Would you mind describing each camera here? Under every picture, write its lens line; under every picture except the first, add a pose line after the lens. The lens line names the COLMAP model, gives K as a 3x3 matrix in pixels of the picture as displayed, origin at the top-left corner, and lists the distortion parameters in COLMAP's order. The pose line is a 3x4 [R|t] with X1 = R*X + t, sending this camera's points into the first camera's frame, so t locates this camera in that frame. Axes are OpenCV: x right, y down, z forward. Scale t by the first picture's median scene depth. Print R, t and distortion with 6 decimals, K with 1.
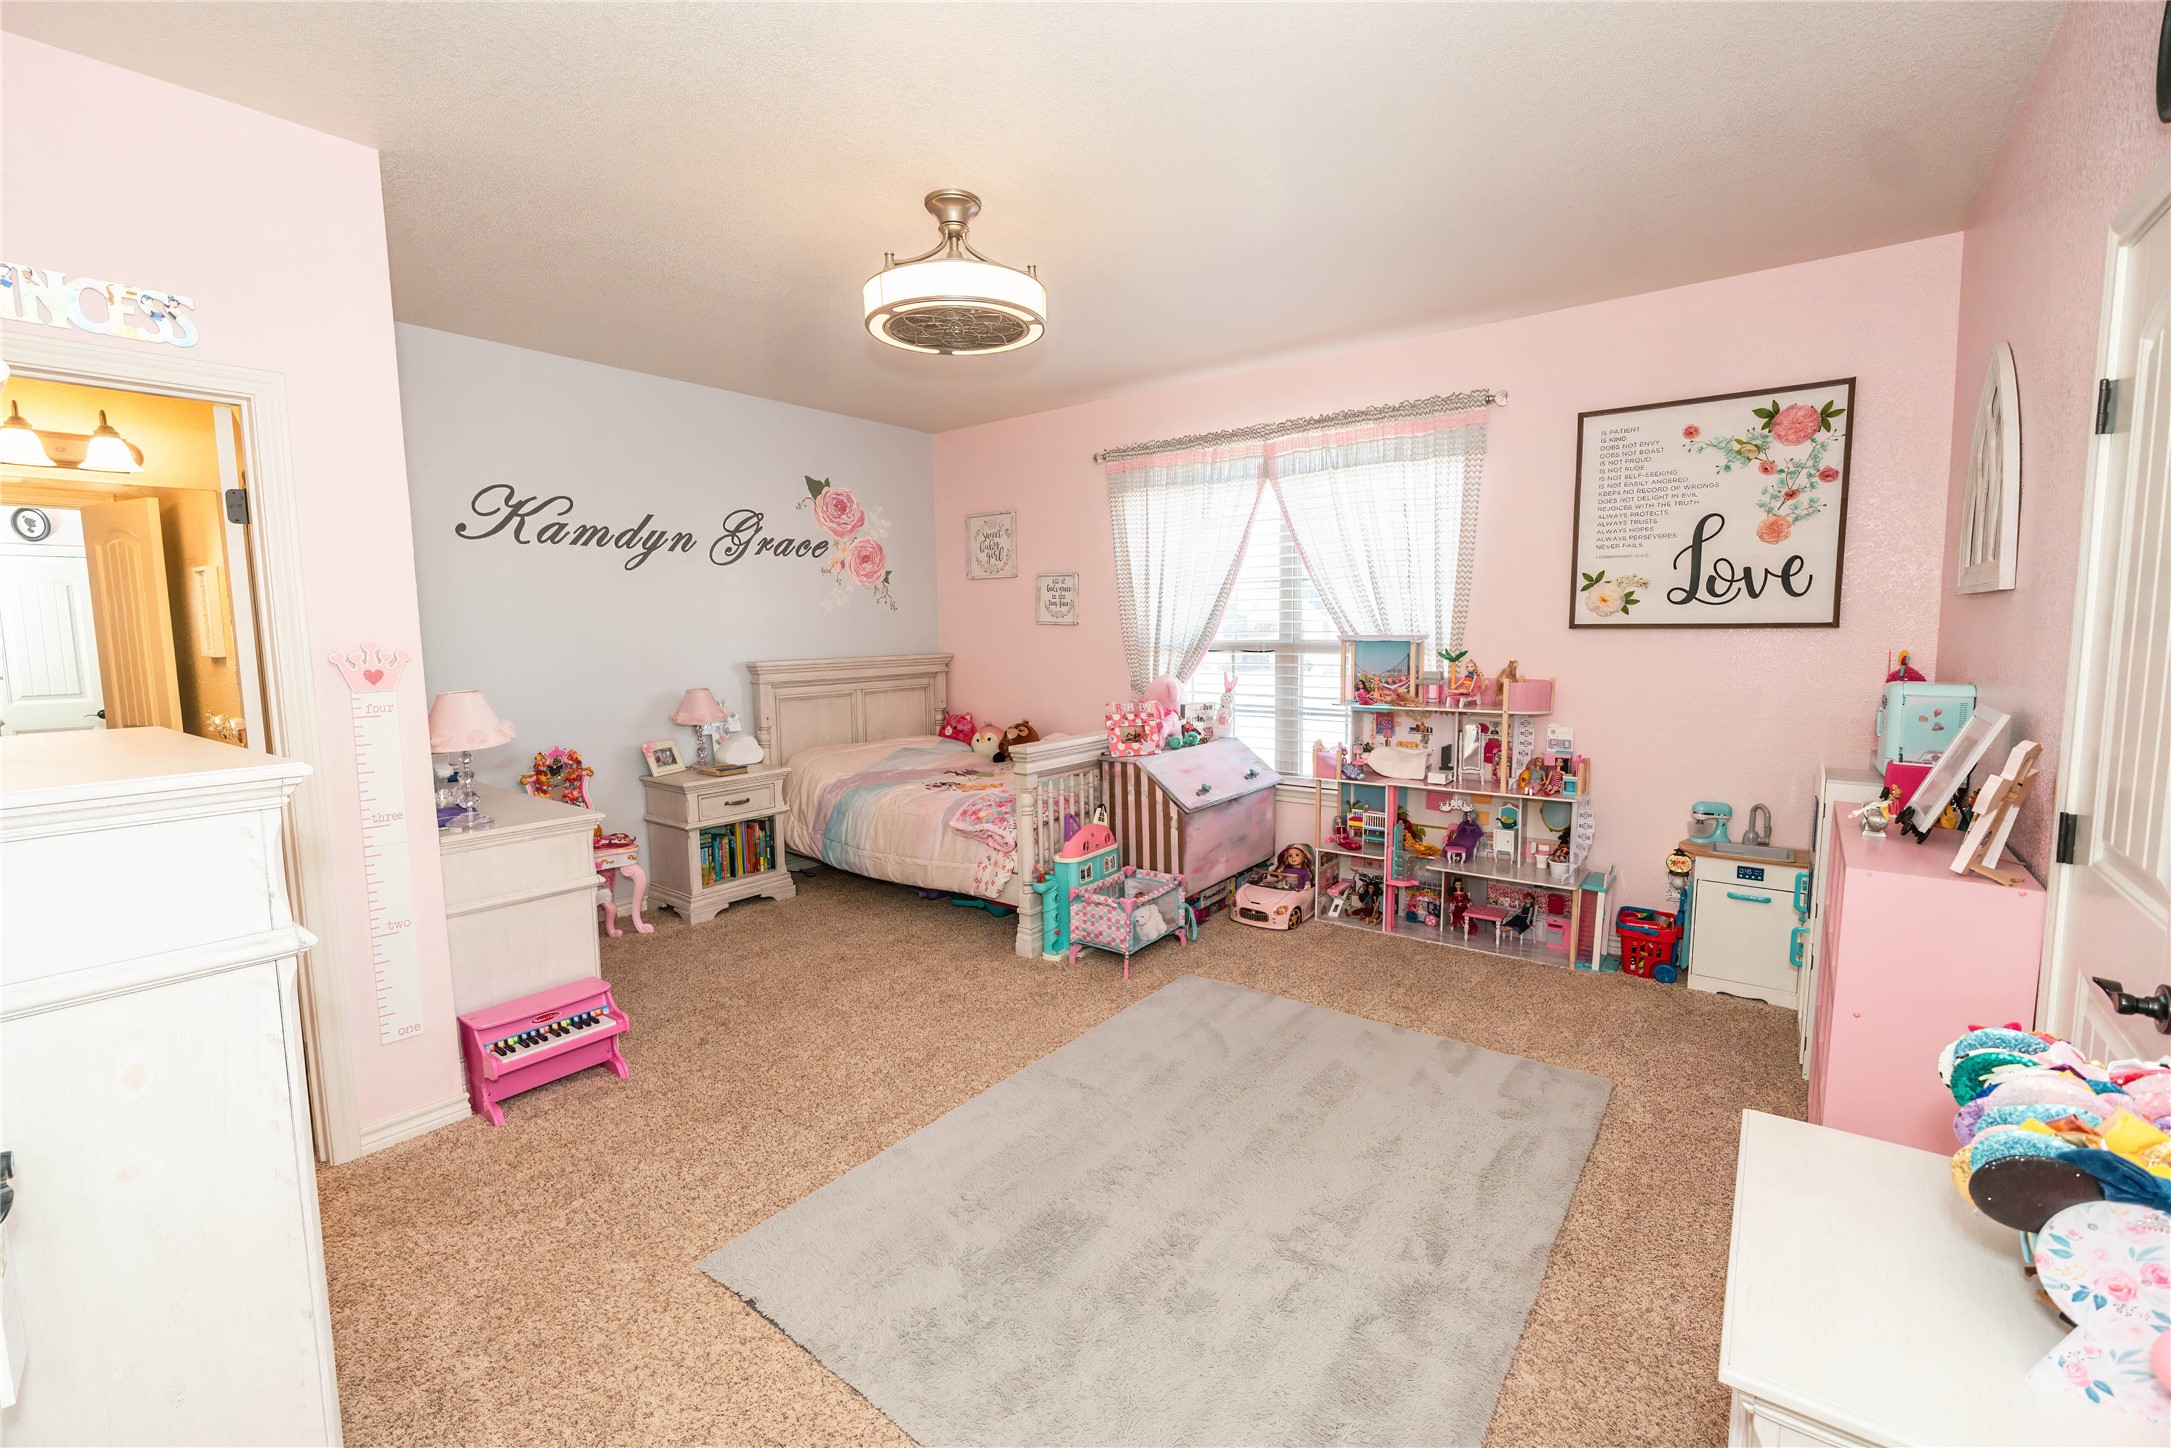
lens RADIAL K [[935.2, 0, 1074.4], [0, 935.2, 723.0], [0, 0, 1]] dist [-0.009283, -0.000109]
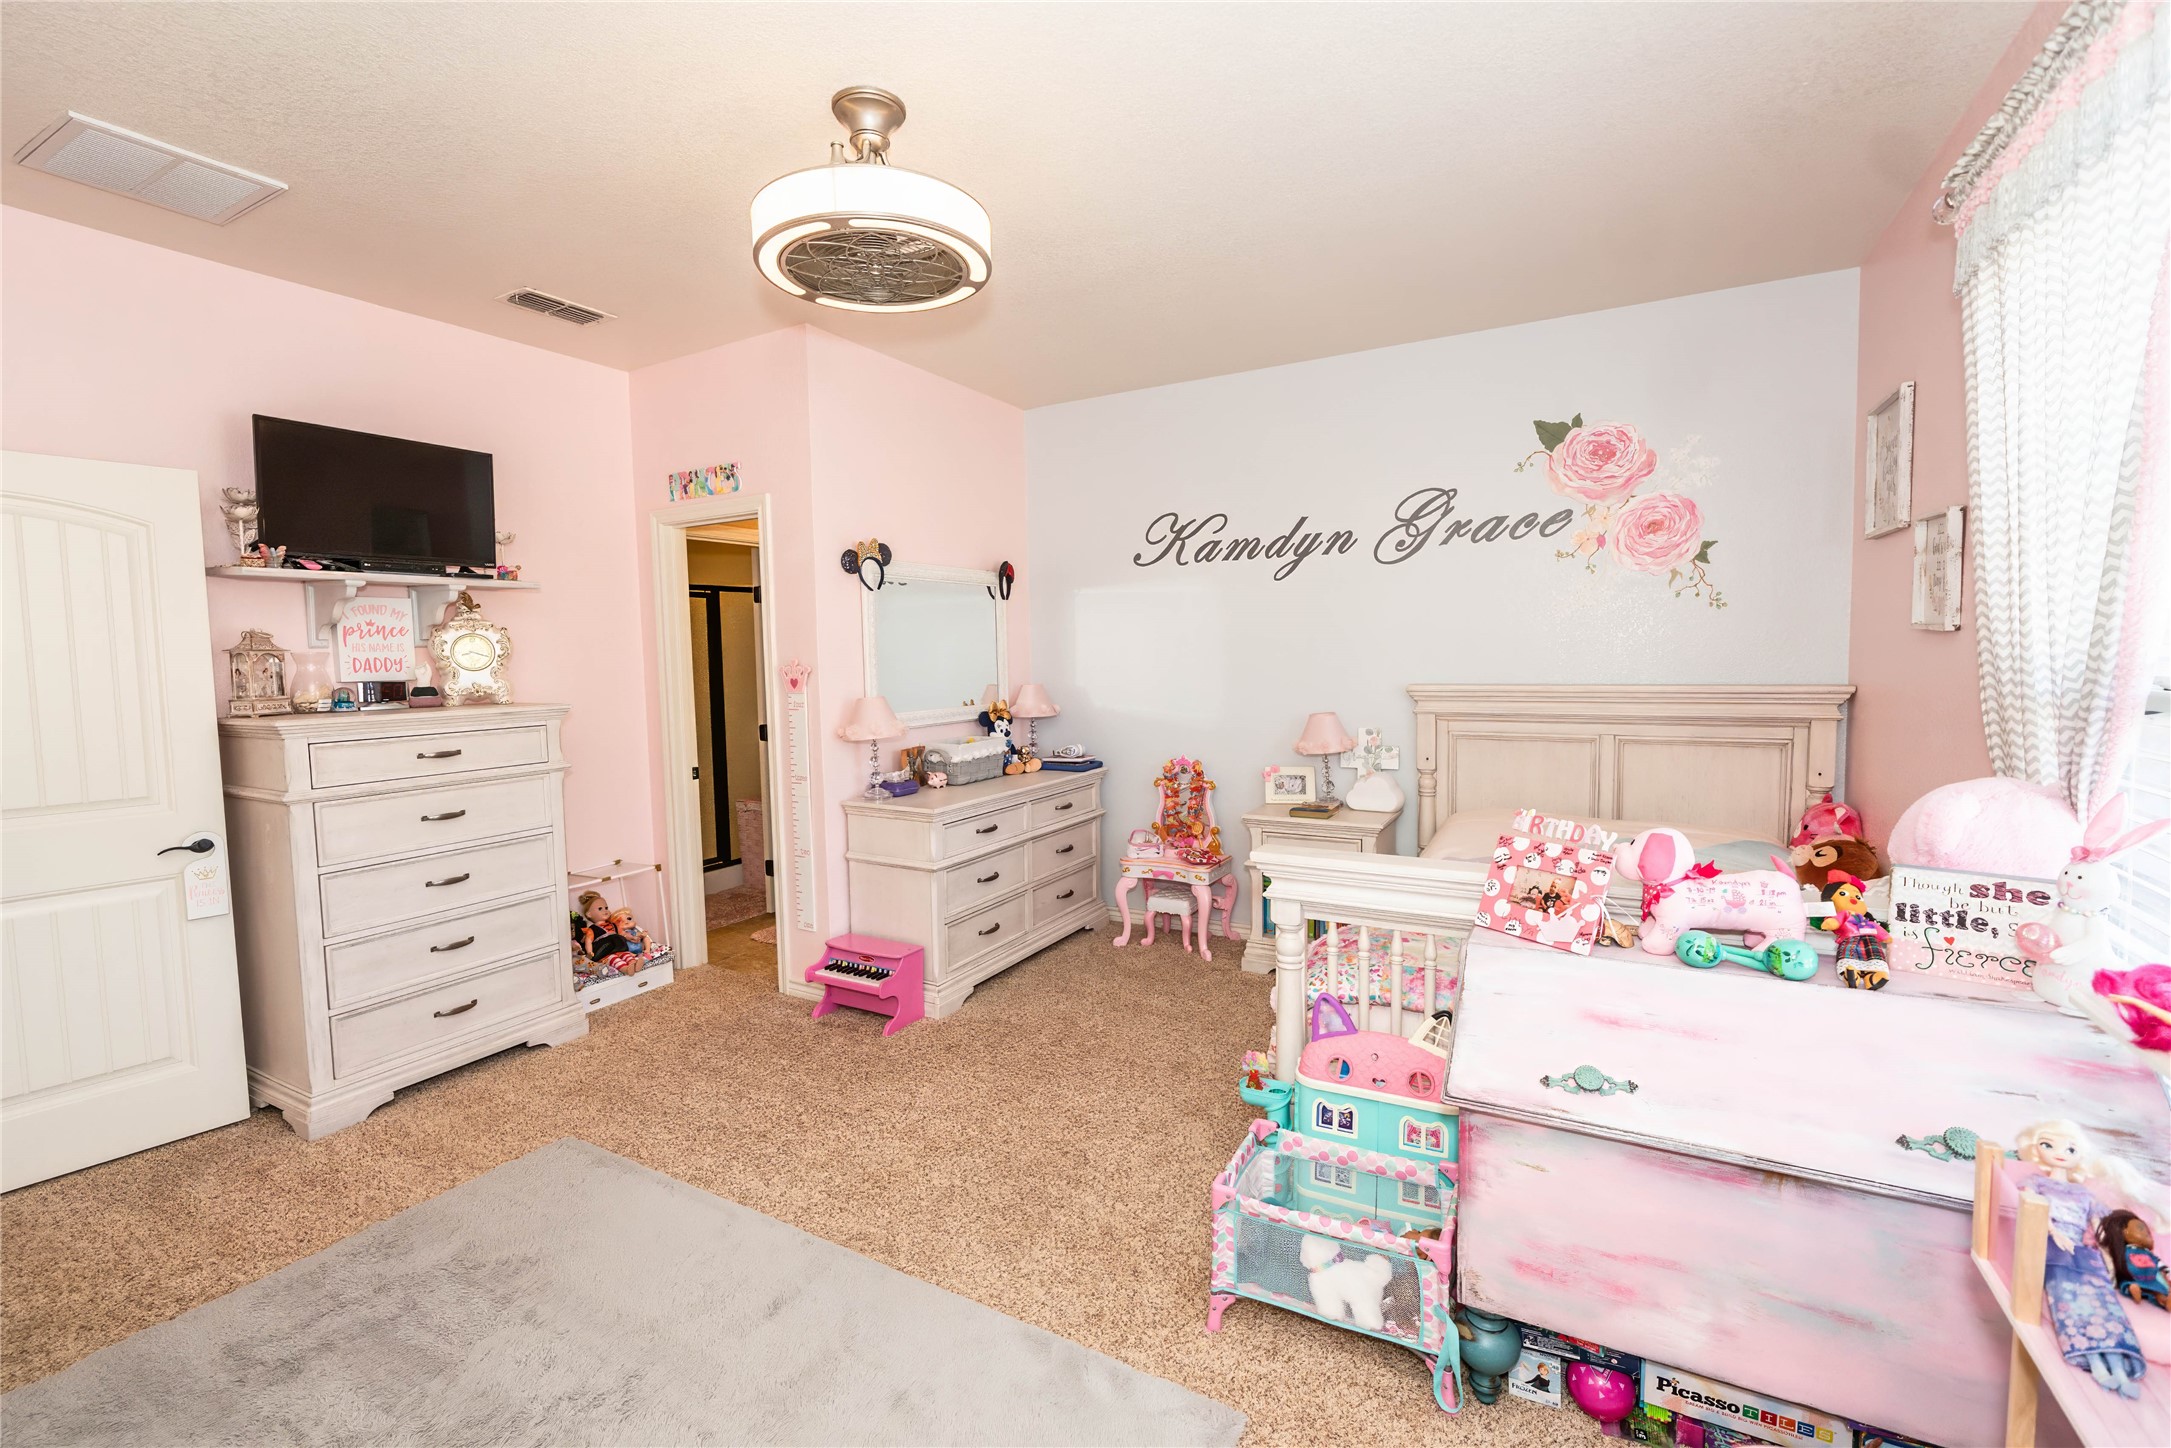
lens RADIAL K [[935.2, 0, 1078.8], [0, 935.2, 718.1], [0, 0, 1]] dist [-0.009283, -0.000109]
pose [[0.130539, 0.081425, -0.988094, 0.425171], [-0.084976, 0.993873, 0.070675, -0.074604], [0.987795, 0.074739, 0.136659, 0.670858]]
